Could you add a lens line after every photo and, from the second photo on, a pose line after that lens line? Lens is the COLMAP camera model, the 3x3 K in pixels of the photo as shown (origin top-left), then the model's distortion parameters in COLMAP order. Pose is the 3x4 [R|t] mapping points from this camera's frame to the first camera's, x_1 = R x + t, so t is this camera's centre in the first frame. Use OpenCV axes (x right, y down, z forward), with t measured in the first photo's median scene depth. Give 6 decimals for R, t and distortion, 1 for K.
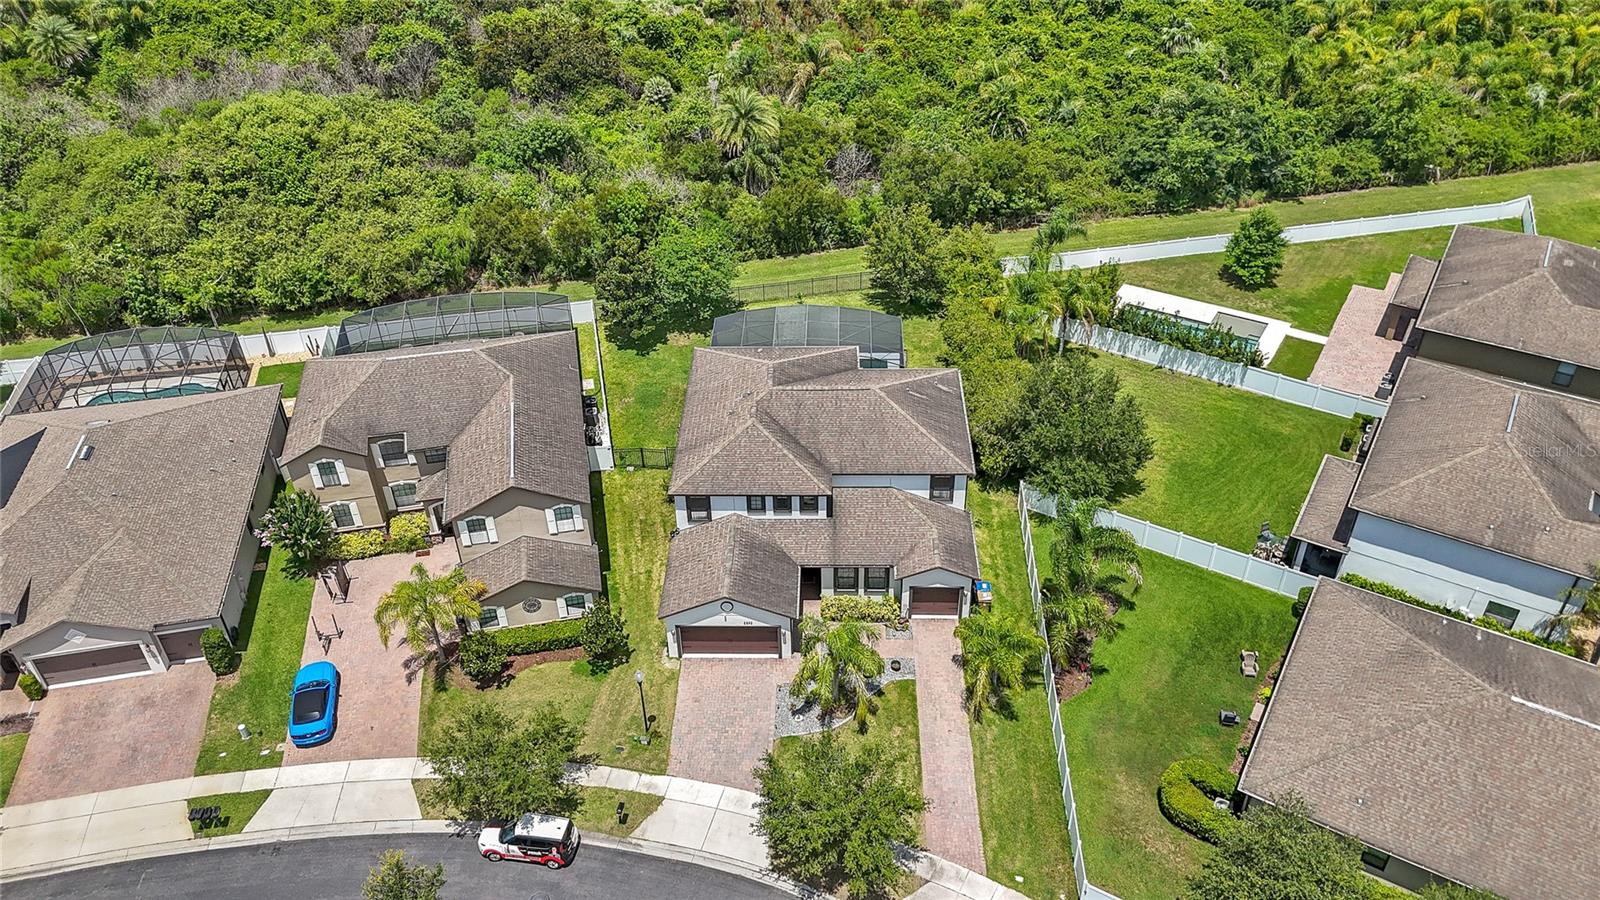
lens RADIAL K [[1177.7, 0, 800.0], [0, 1177.7, 450.0], [0, 0, 1]] dist [0.082093, -0.077491]
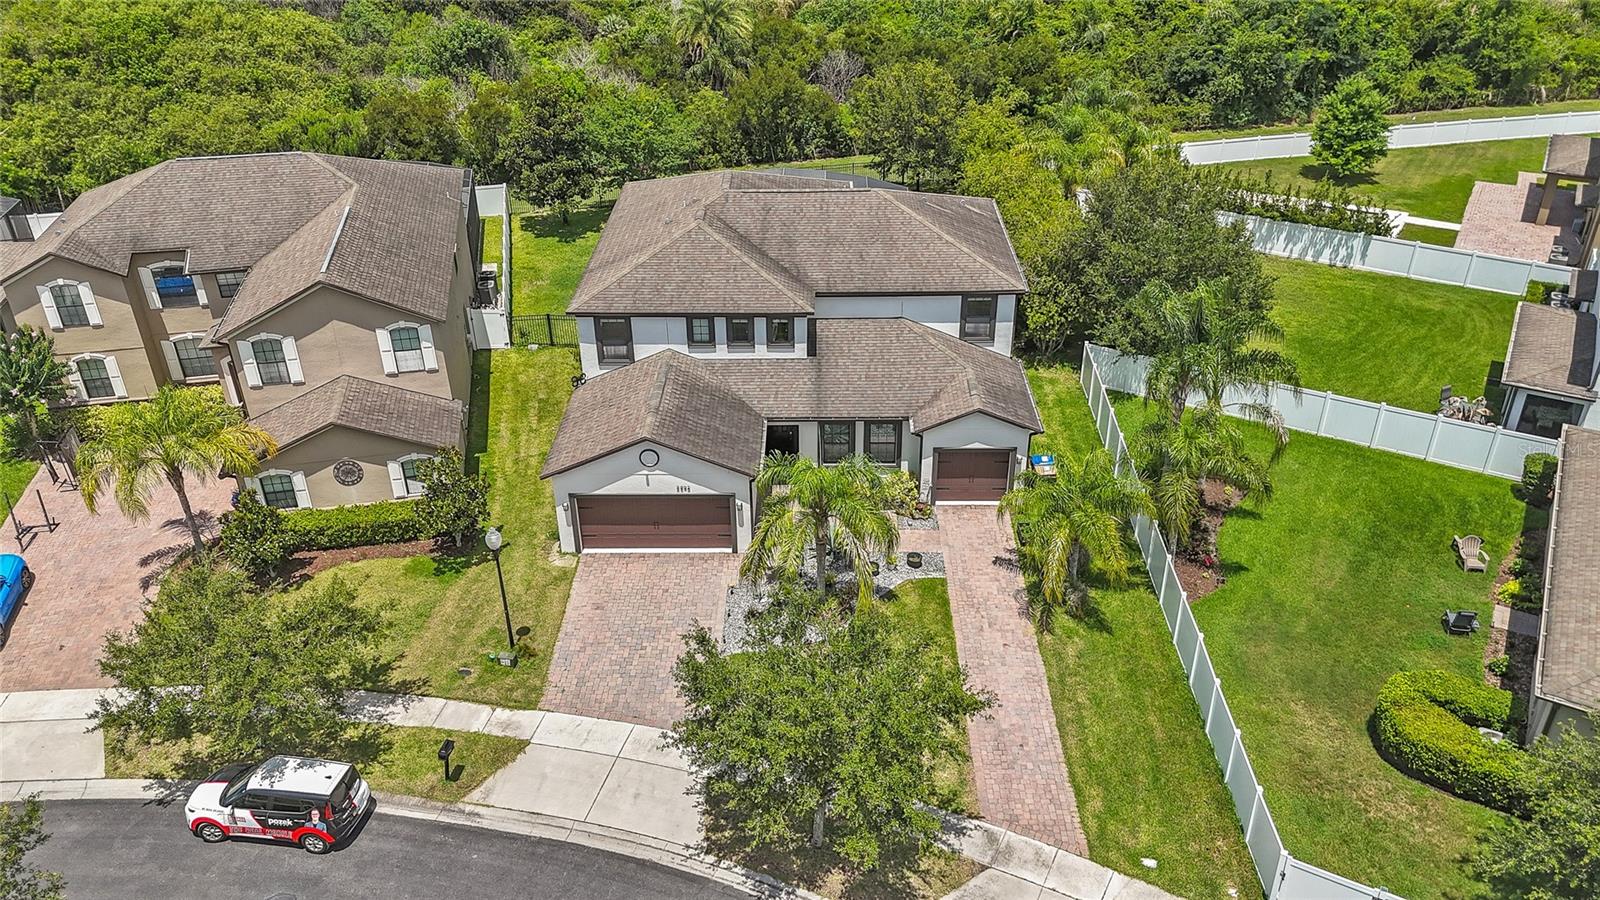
lens RADIAL K [[1177.7, 0, 800.0], [0, 1177.7, 450.0], [0, 0, 1]] dist [0.082093, -0.077491]
pose [[0.999947, 0.000108, 0.010285, 0.011888], [0.001083, 0.993281, -0.115723, 0.187784], [-0.010229, 0.115728, 0.993228, 0.342156]]
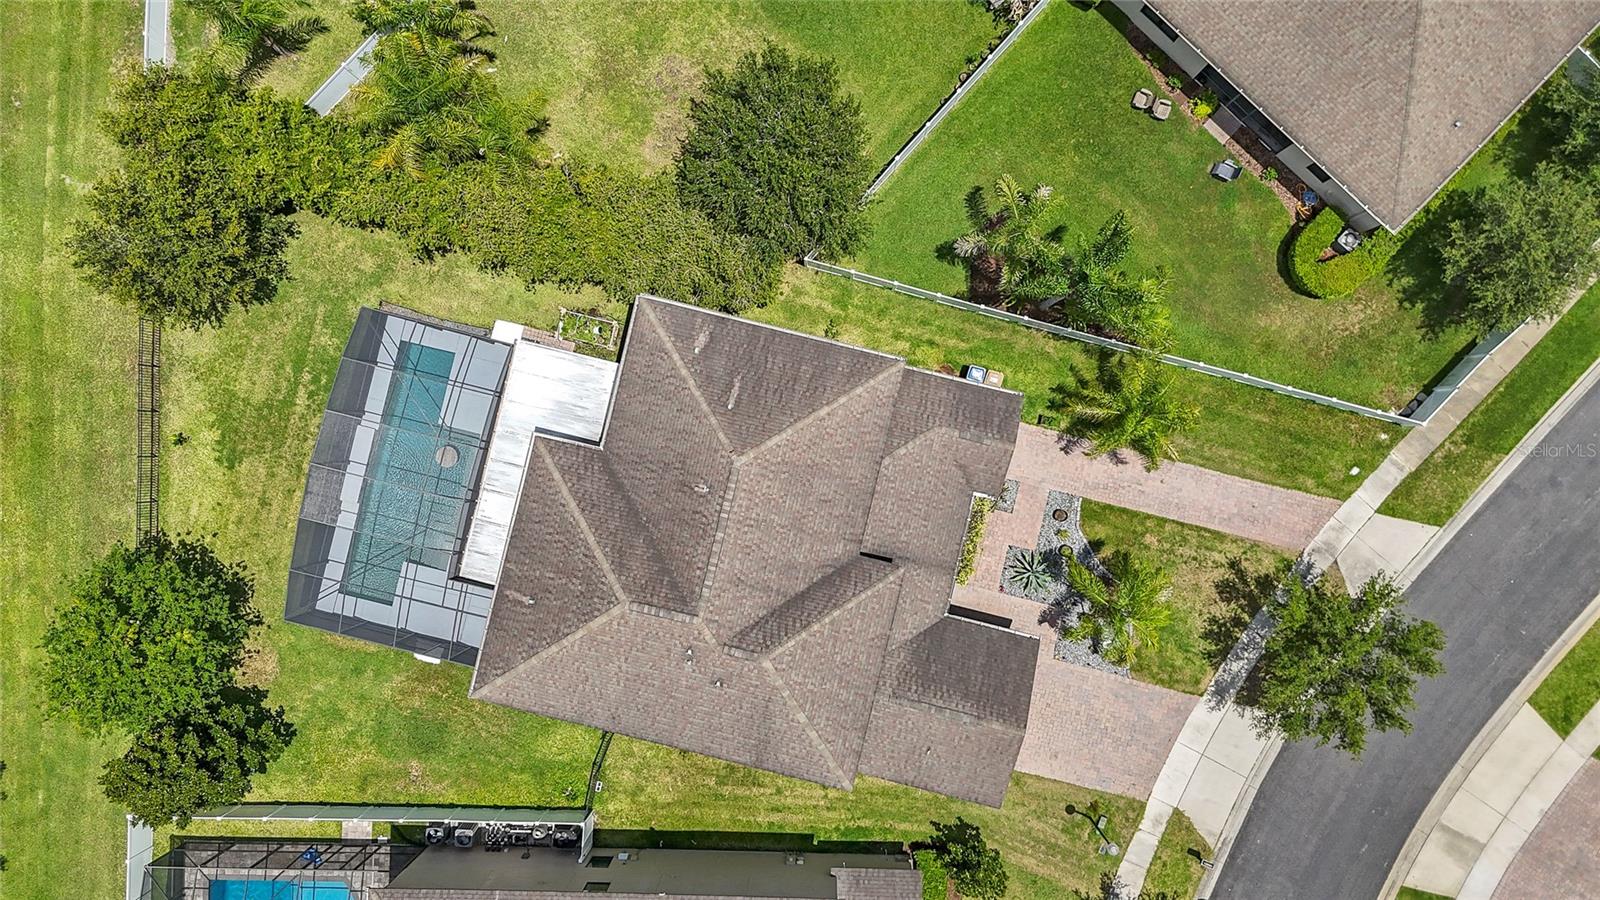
lens RADIAL K [[1177.7, 0, 800.0], [0, 1177.7, 450.0], [0, 0, 1]] dist [0.082093, -0.077491]
pose [[0.213314, -0.976927, 0.010563, 0.074580], [0.599178, 0.139356, 0.788394, -0.567067], [-0.771675, -0.161846, 0.615079, 0.603915]]
